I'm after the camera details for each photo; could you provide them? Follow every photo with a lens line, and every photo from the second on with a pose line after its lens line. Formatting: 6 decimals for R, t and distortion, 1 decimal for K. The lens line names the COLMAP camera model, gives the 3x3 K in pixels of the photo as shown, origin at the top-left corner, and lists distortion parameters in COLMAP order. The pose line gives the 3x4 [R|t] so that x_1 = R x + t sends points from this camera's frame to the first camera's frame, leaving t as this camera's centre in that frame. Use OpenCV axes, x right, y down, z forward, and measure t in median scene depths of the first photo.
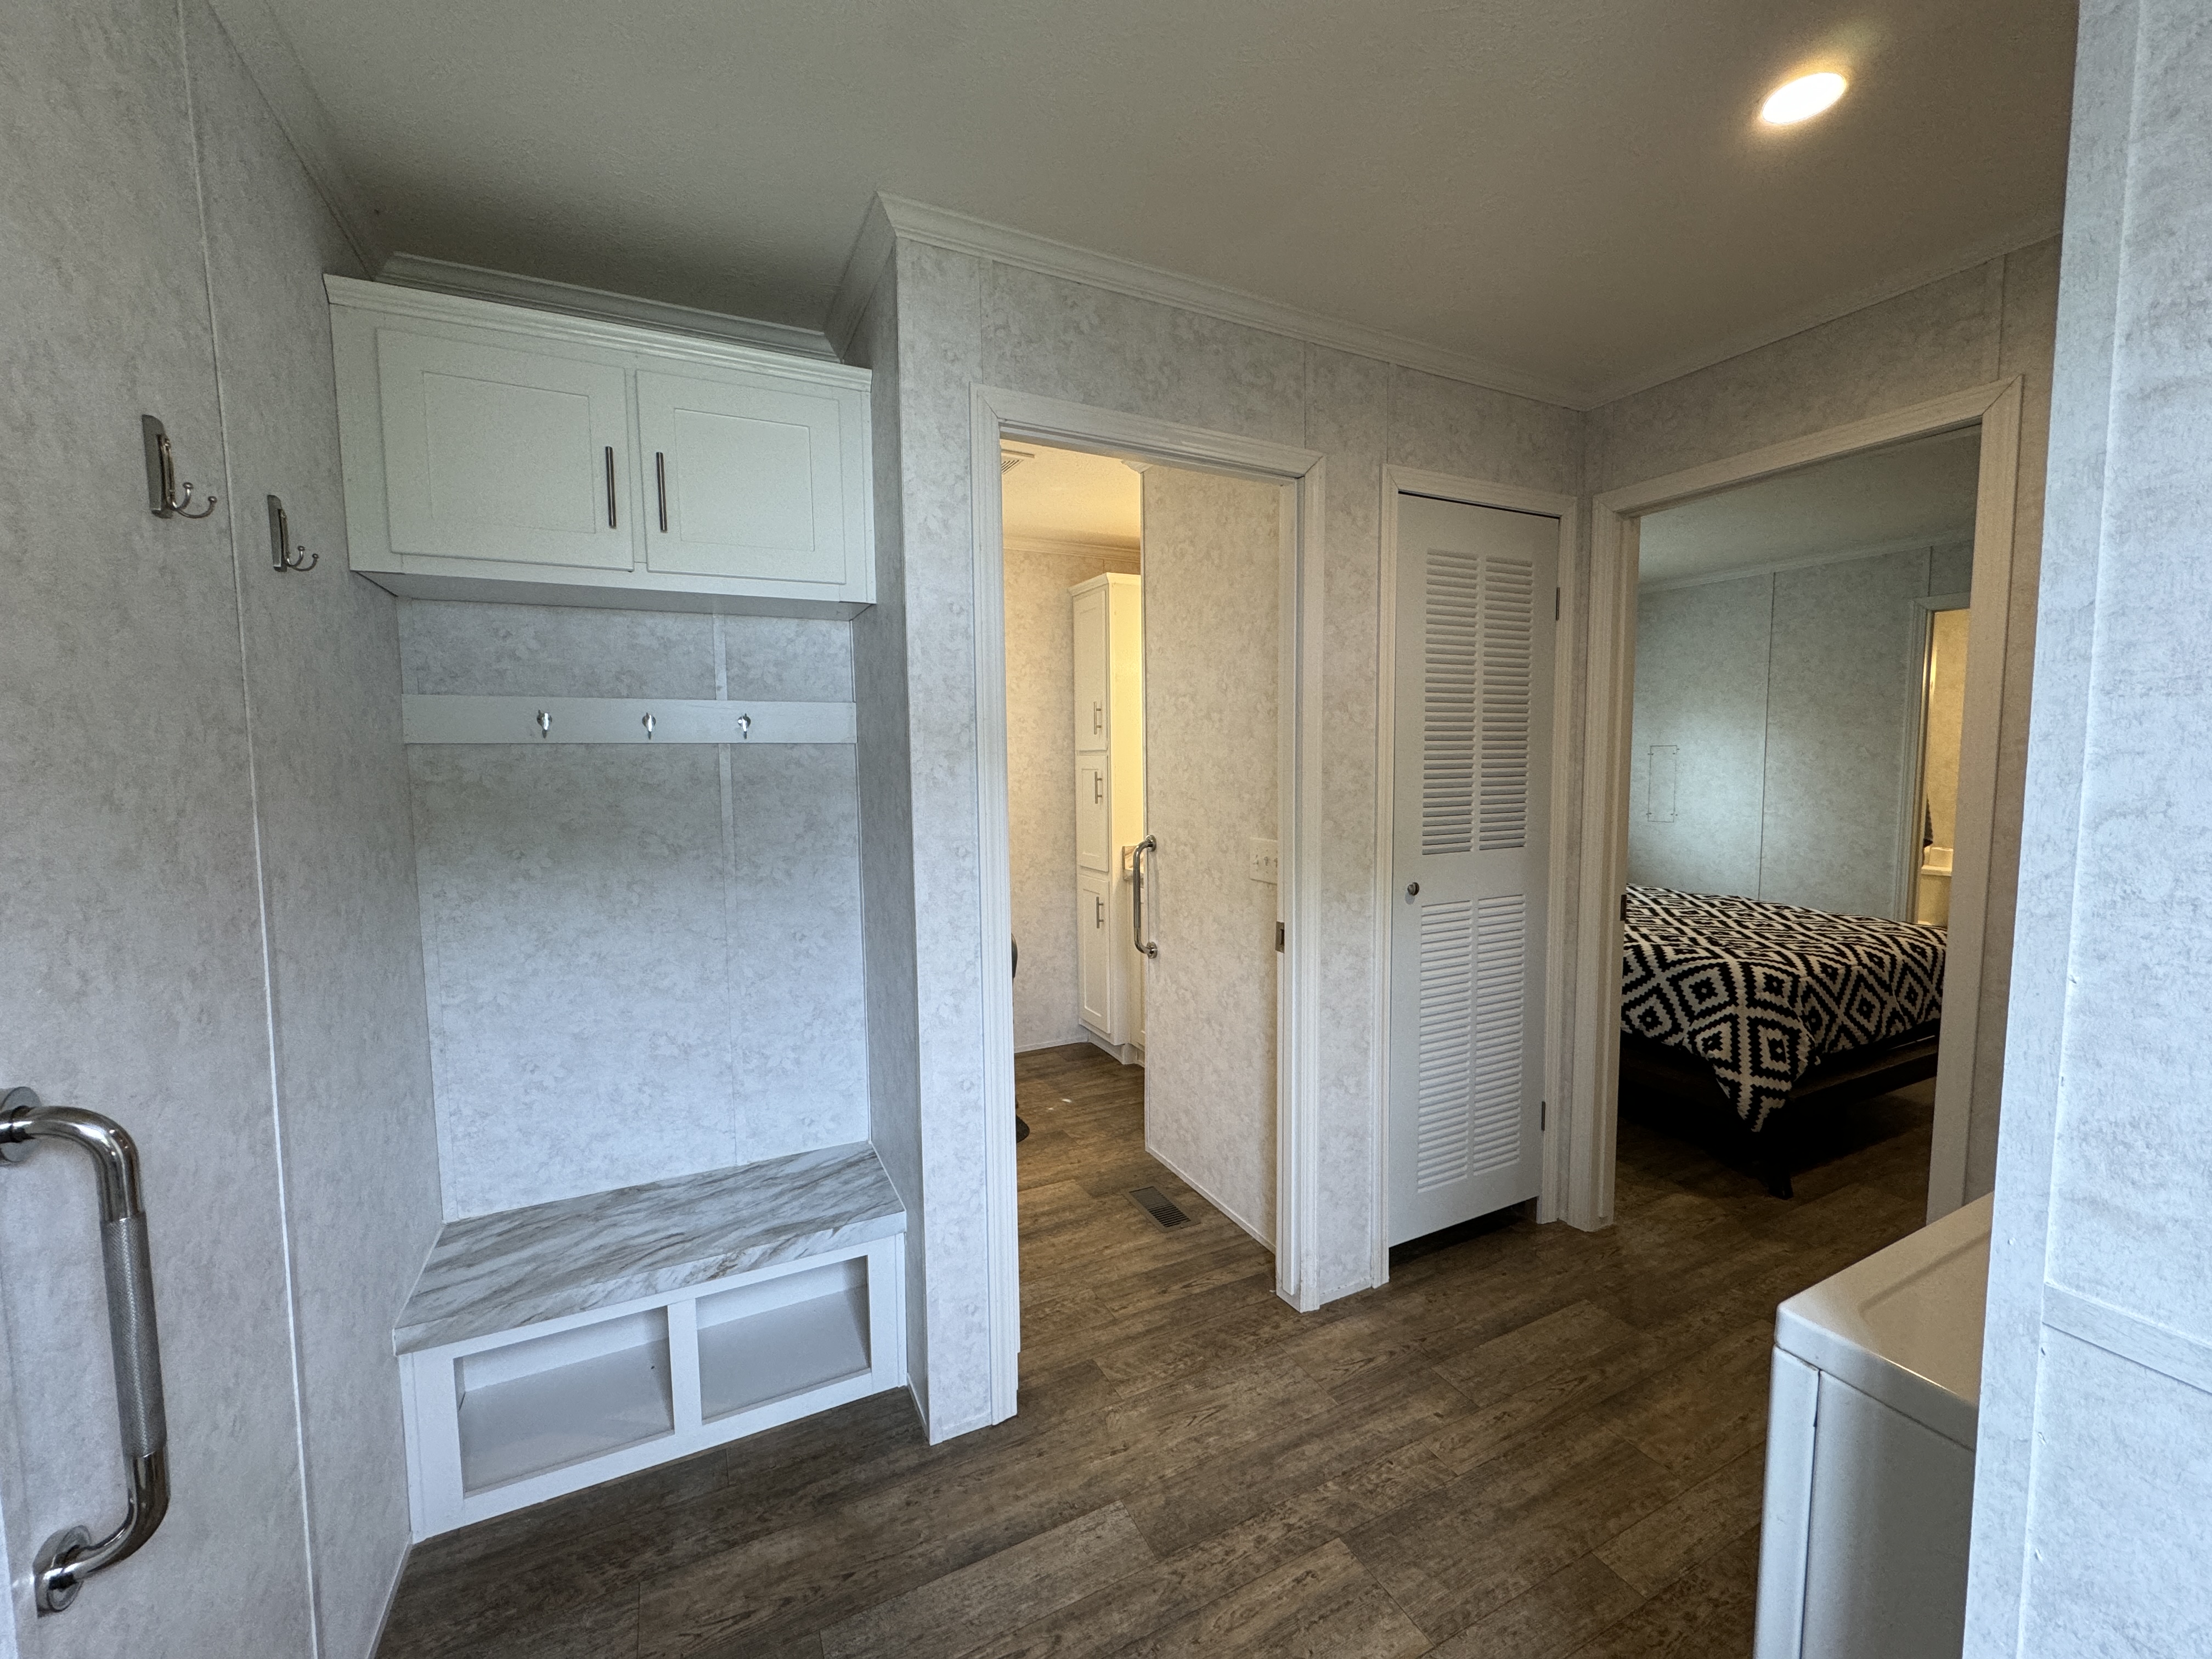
lens RADIAL K [[883.9, 0, 1103.0], [0, 883.9, 824.4], [0, 0, 1]] dist [-0.001832, 0.000318]
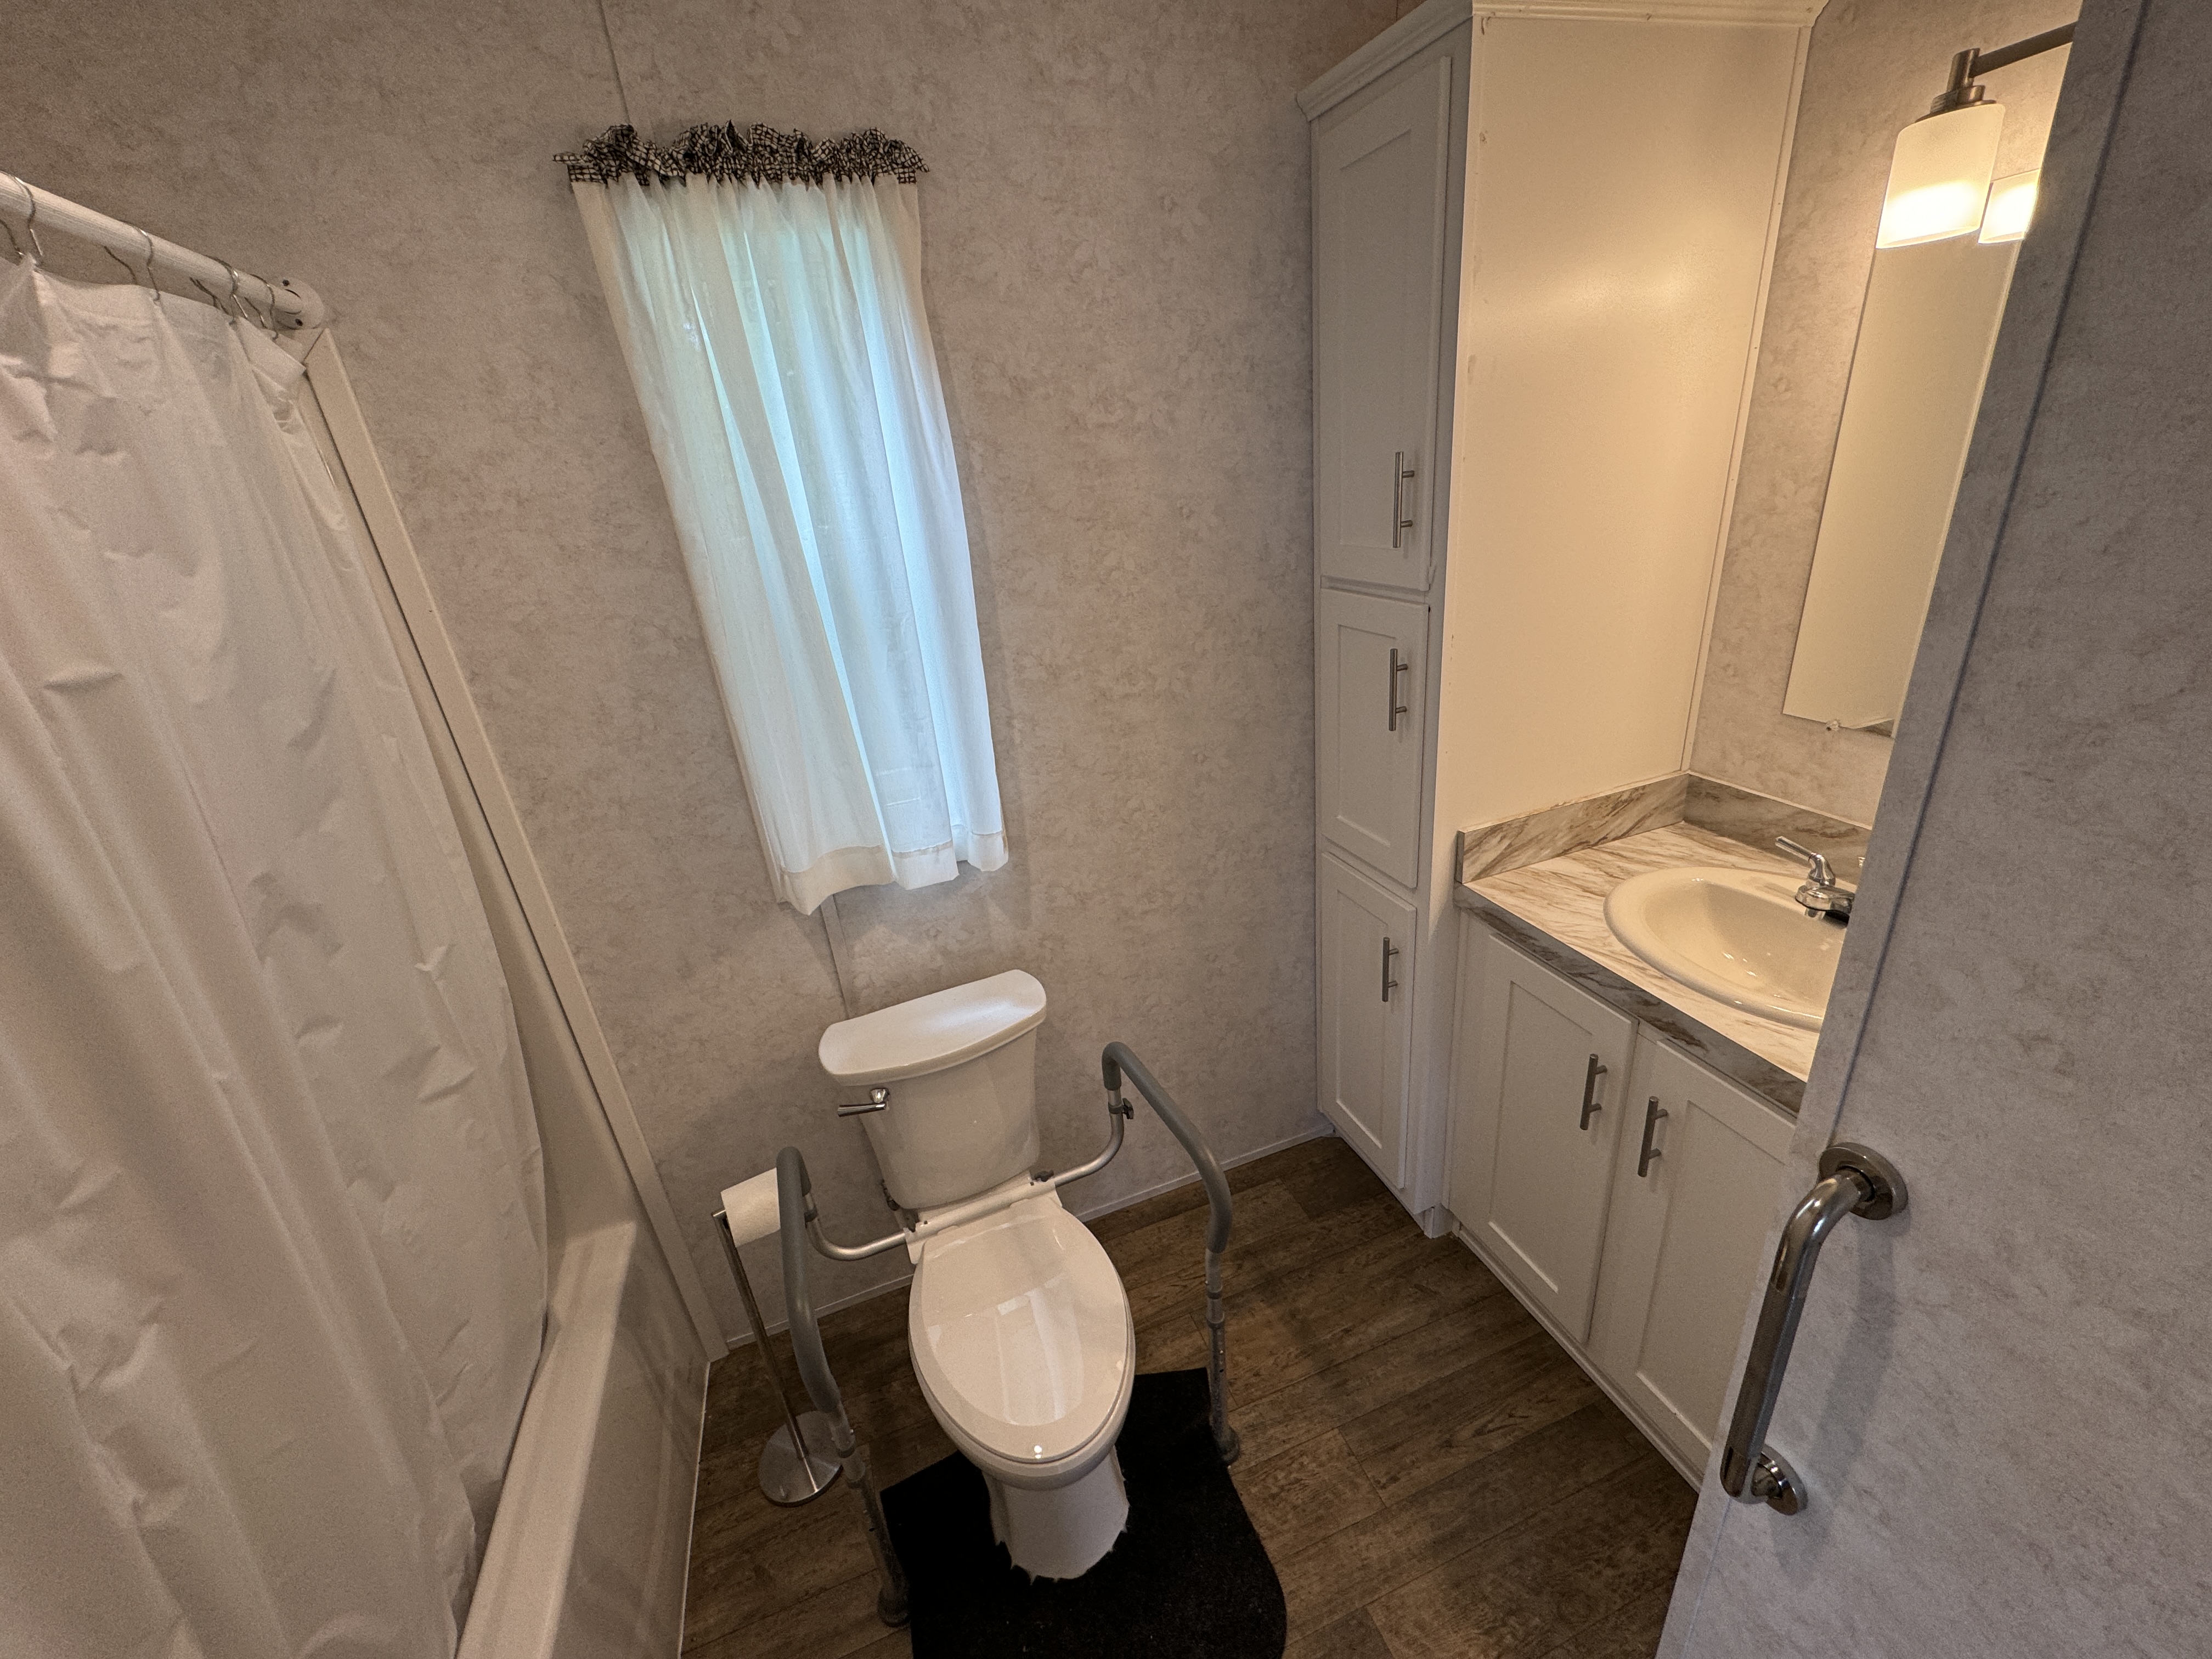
lens RADIAL K [[883.9, 0, 1103.0], [0, 883.9, 824.4], [0, 0, 1]] dist [-0.001832, 0.000318]
pose [[0.989570, -0.038064, -0.138931, -0.078197], [0.080883, 0.944892, 0.317234, -0.113664], [0.119199, -0.325163, 0.938115, 0.576381]]
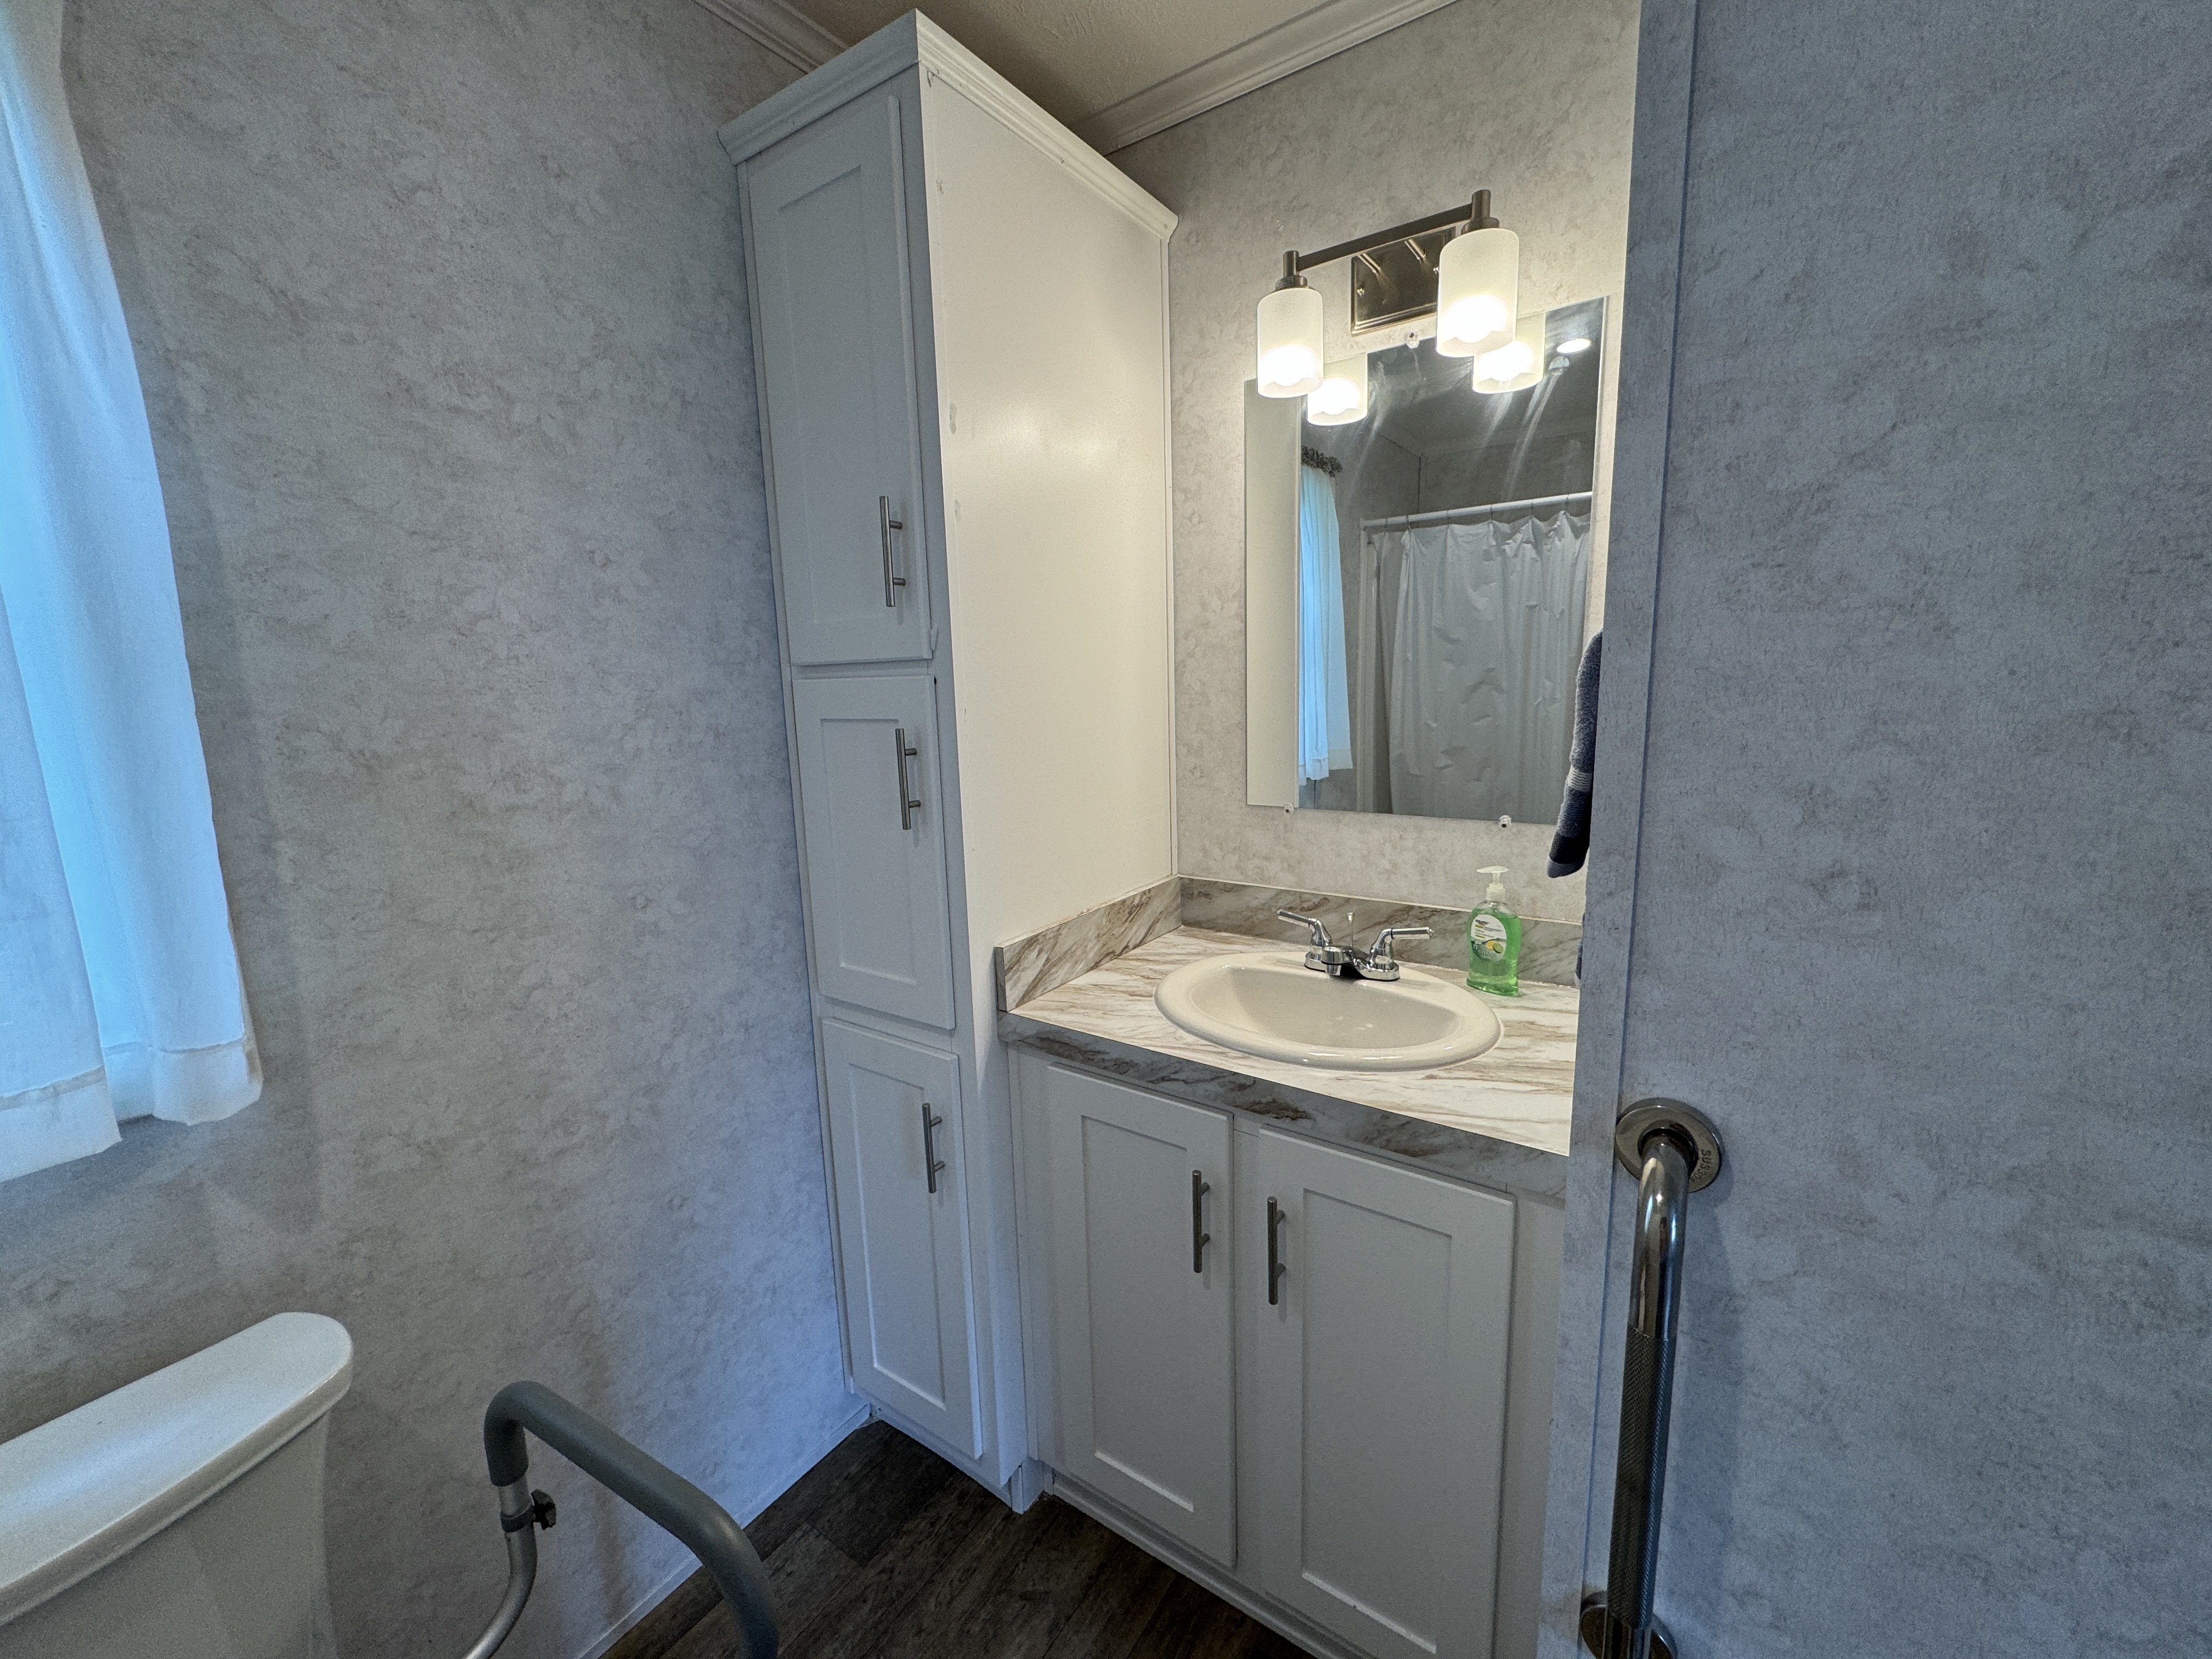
lens RADIAL K [[883.9, 0, 1103.0], [0, 883.9, 824.4], [0, 0, 1]] dist [-0.001832, 0.000318]
pose [[0.873243, -0.097694, 0.477392, -0.093610], [0.057618, 0.993525, 0.097920, -0.049982], [-0.483867, -0.058002, 0.873217, 0.657562]]
